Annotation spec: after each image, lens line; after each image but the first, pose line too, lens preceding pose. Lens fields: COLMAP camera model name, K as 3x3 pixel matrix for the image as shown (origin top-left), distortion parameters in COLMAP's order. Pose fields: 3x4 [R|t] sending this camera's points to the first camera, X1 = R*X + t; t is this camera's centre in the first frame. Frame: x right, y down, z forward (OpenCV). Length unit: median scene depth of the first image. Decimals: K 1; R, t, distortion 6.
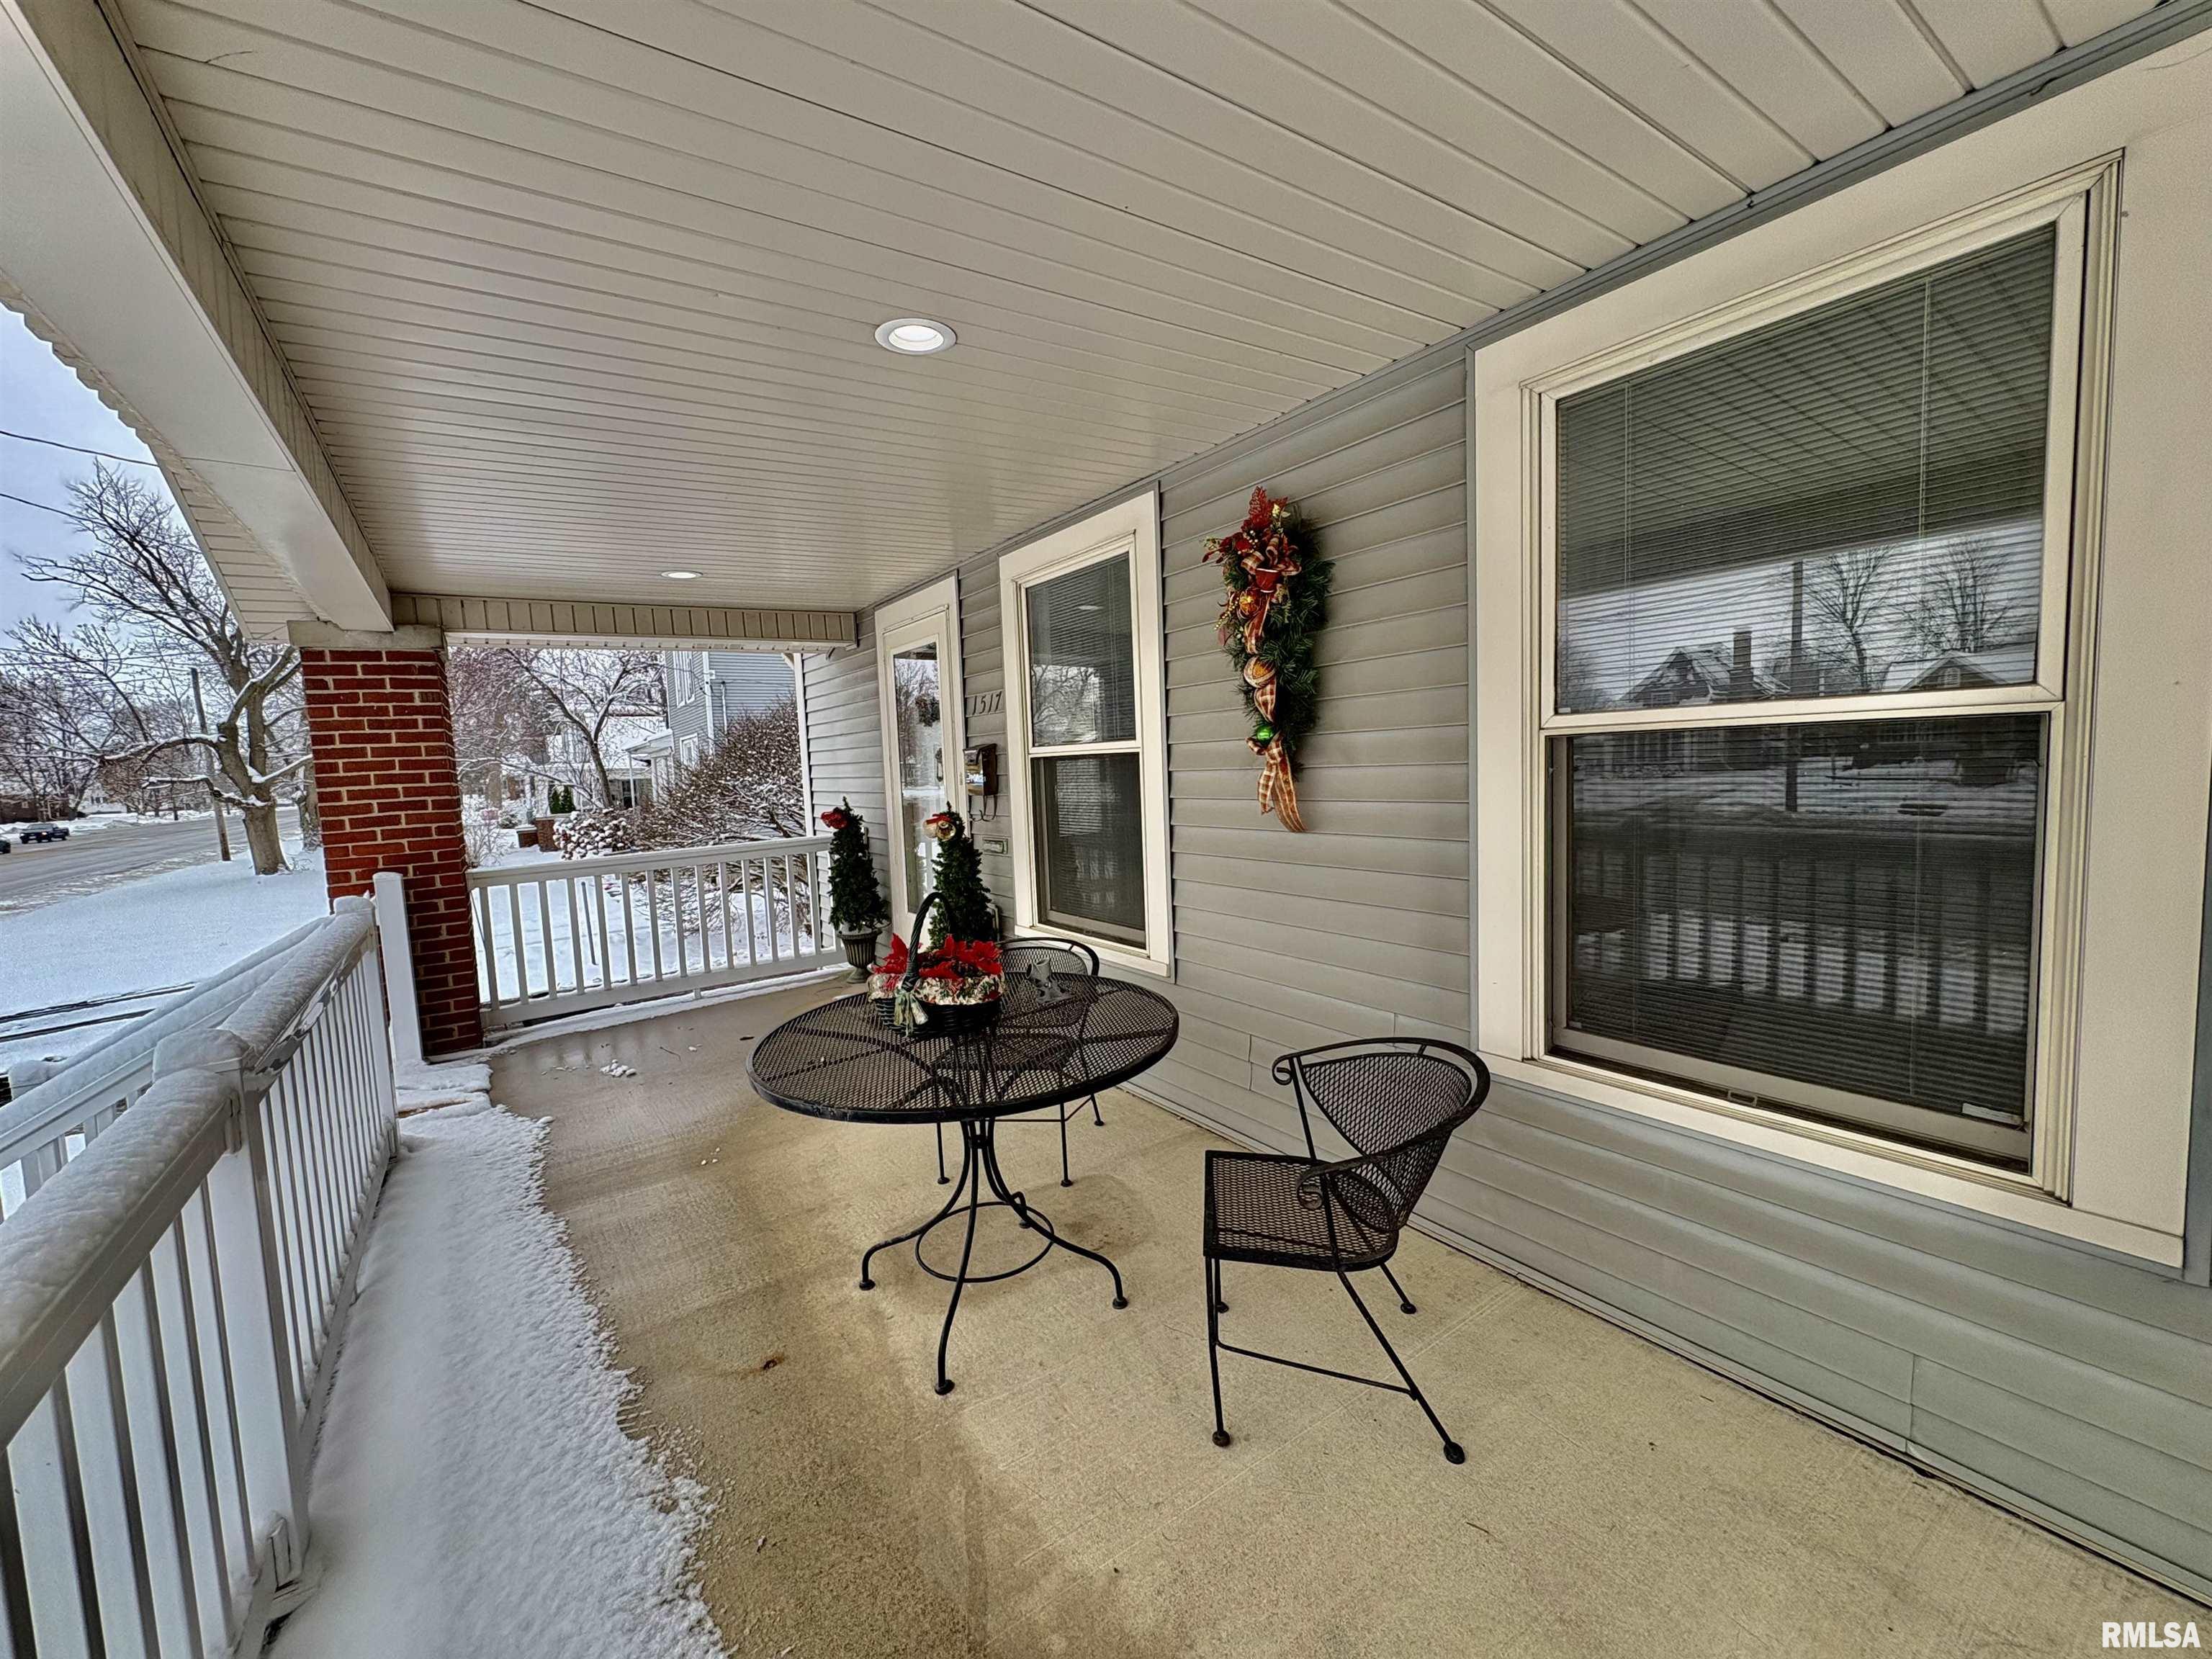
lens RADIAL K [[881.8, 0, 1108.6], [0, 881.8, 821.2], [0, 0, 1]] dist [0.000347, 0.000572]
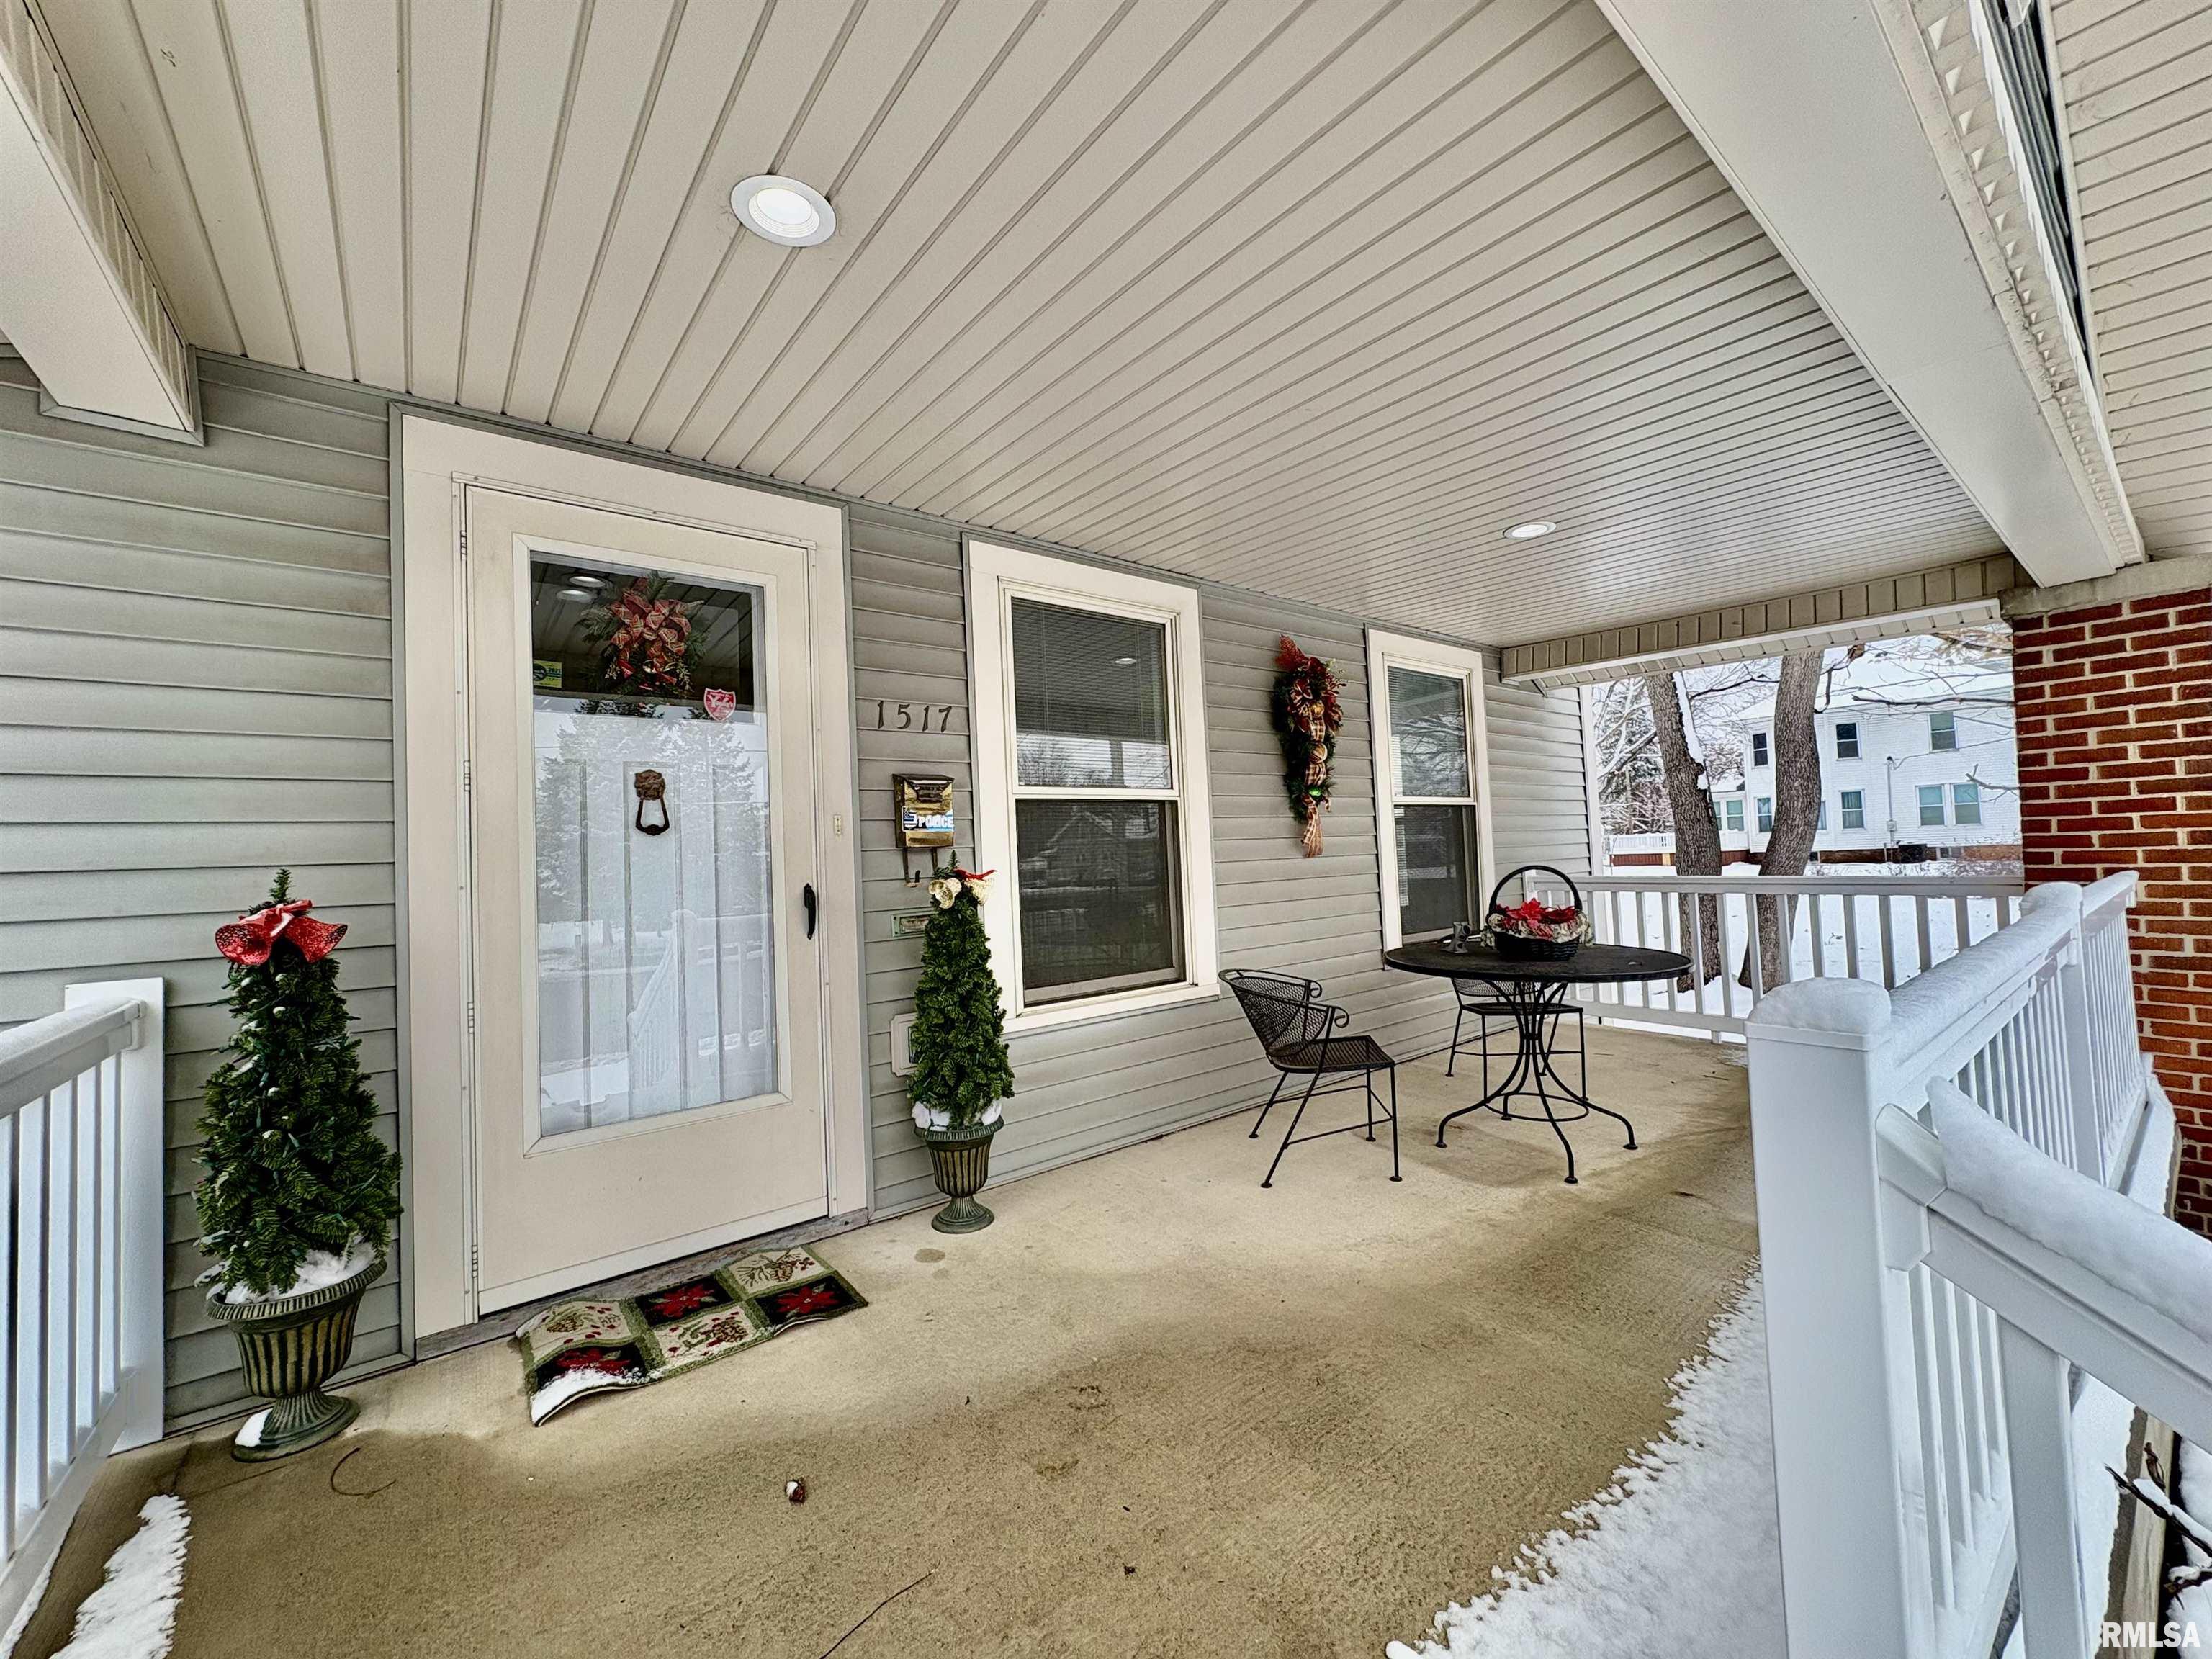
lens RADIAL K [[881.8, 0, 1108.6], [0, 881.8, 821.2], [0, 0, 1]] dist [0.000347, 0.000572]
pose [[-0.055381, 0.093531, 0.994075, -1.186154], [0.120065, 0.989002, -0.086365, 0.036451], [-0.991220, 0.114570, -0.066002, 1.296858]]
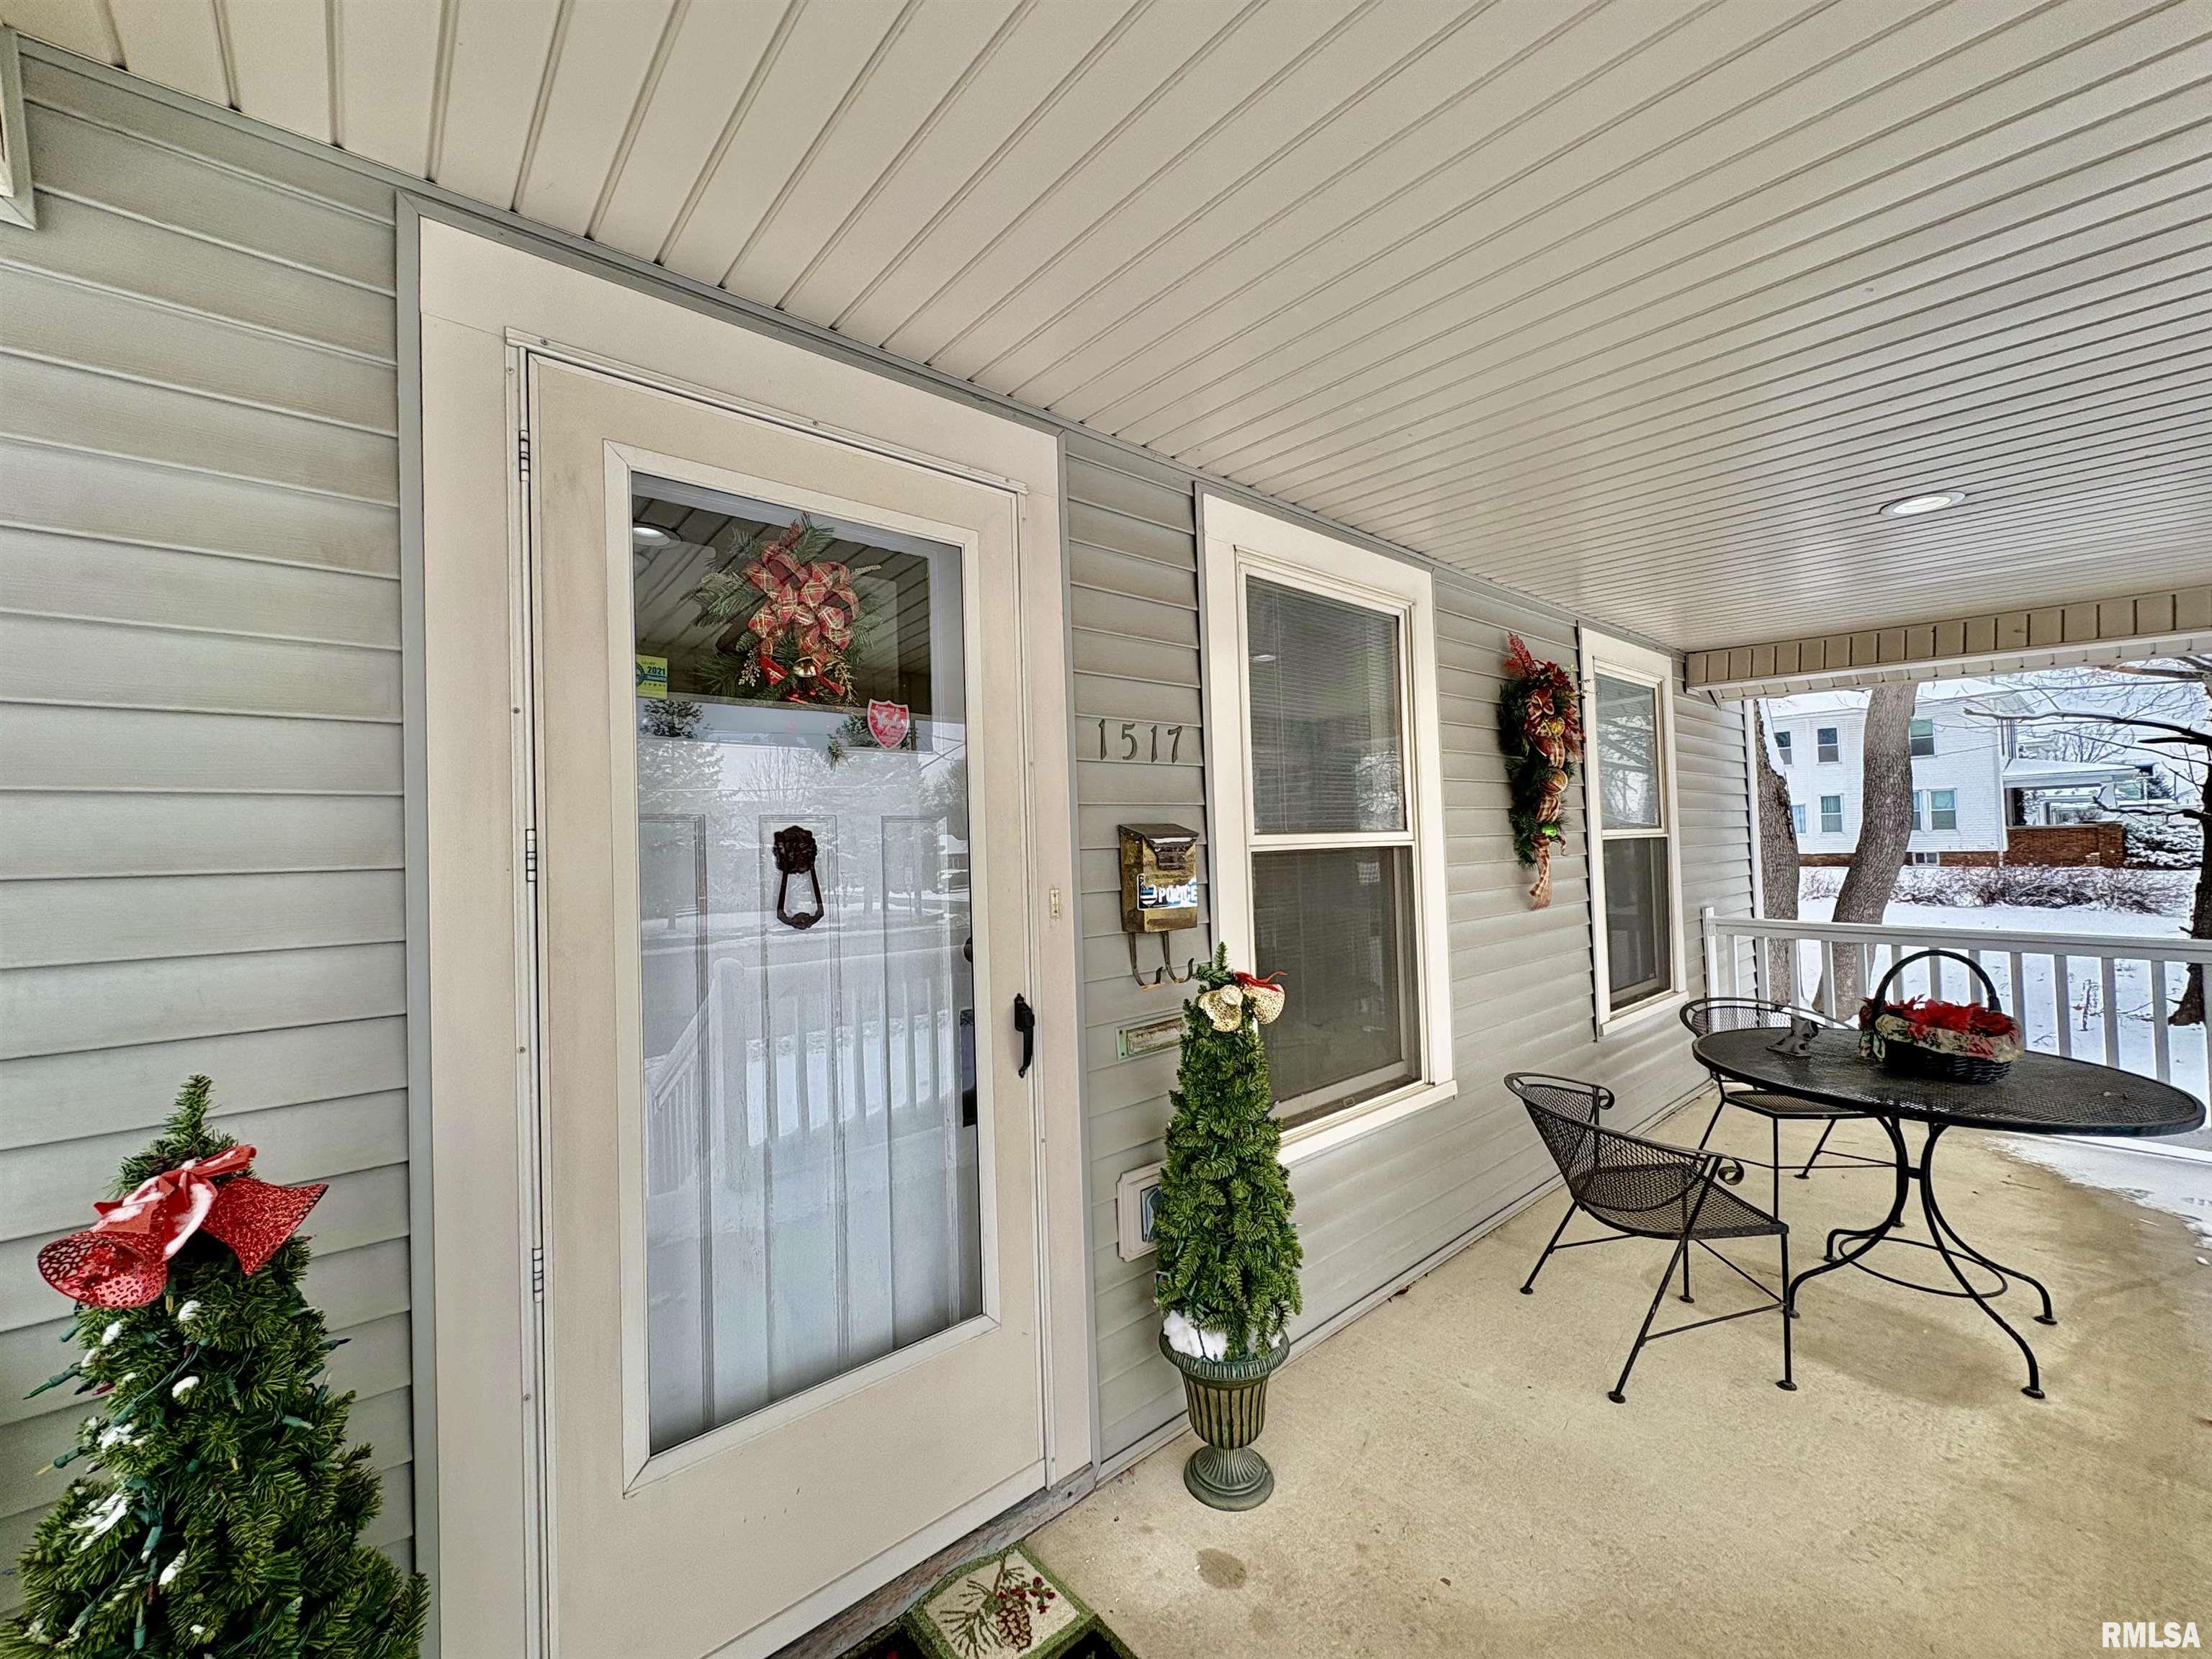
lens RADIAL K [[881.8, 0, 1108.6], [0, 881.8, 821.2], [0, 0, 1]] dist [0.000347, 0.000572]
pose [[-0.099136, 0.078100, 0.992004, -0.882171], [0.108514, 0.991818, -0.067241, -0.085345], [-0.989139, 0.100980, -0.106800, 1.540778]]
